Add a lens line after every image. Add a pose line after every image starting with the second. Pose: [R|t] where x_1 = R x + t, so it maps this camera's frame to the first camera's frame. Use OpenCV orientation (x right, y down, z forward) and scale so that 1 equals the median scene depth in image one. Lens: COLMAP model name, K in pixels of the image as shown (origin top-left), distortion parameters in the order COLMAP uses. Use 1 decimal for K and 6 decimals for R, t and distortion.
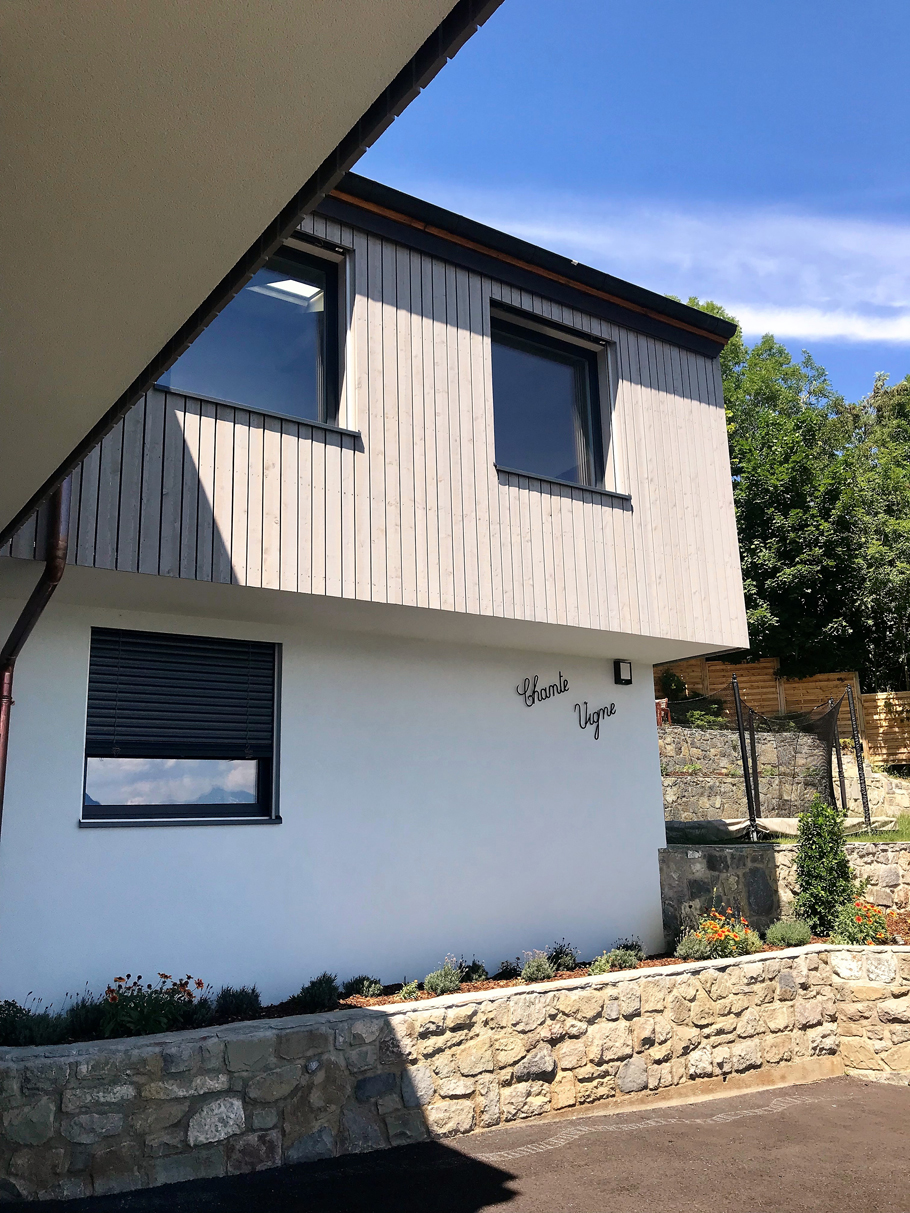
lens RADIAL K [[1030.0, 0, 455.0], [0, 1030.0, 606.5], [0, 0, 1]] dist [0.114928, -0.229217]
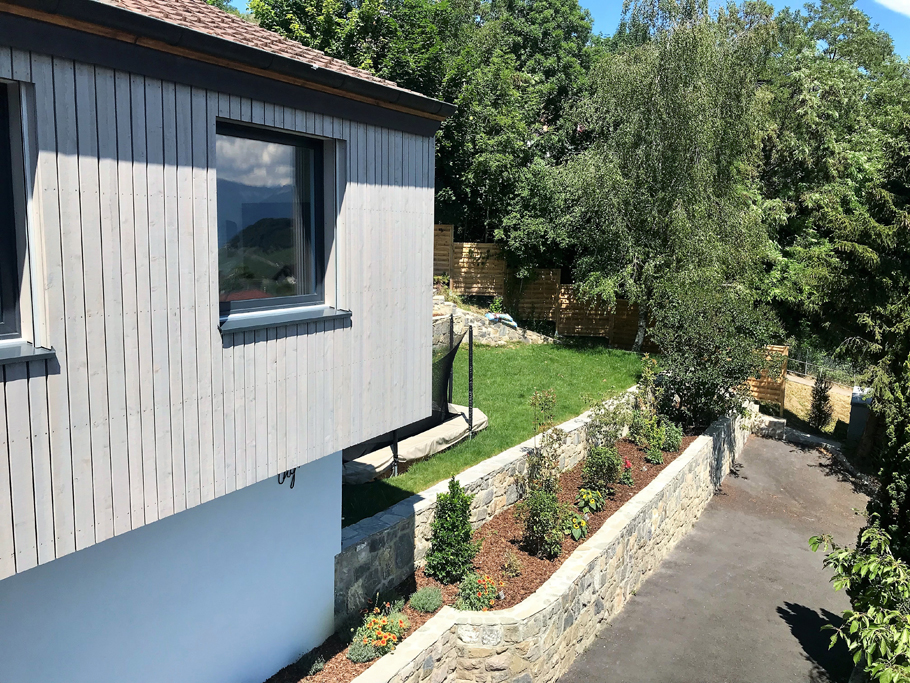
lens RADIAL K [[767.6, 0, 455.0], [0, 767.6, 341.5], [0, 0, 1]] dist [0.019489, -0.003785]
pose [[0.910404, -0.008638, 0.413629, -0.044579], [-0.143617, 0.931013, 0.335544, -0.329158], [-0.387992, -0.364885, 0.846358, 0.303789]]
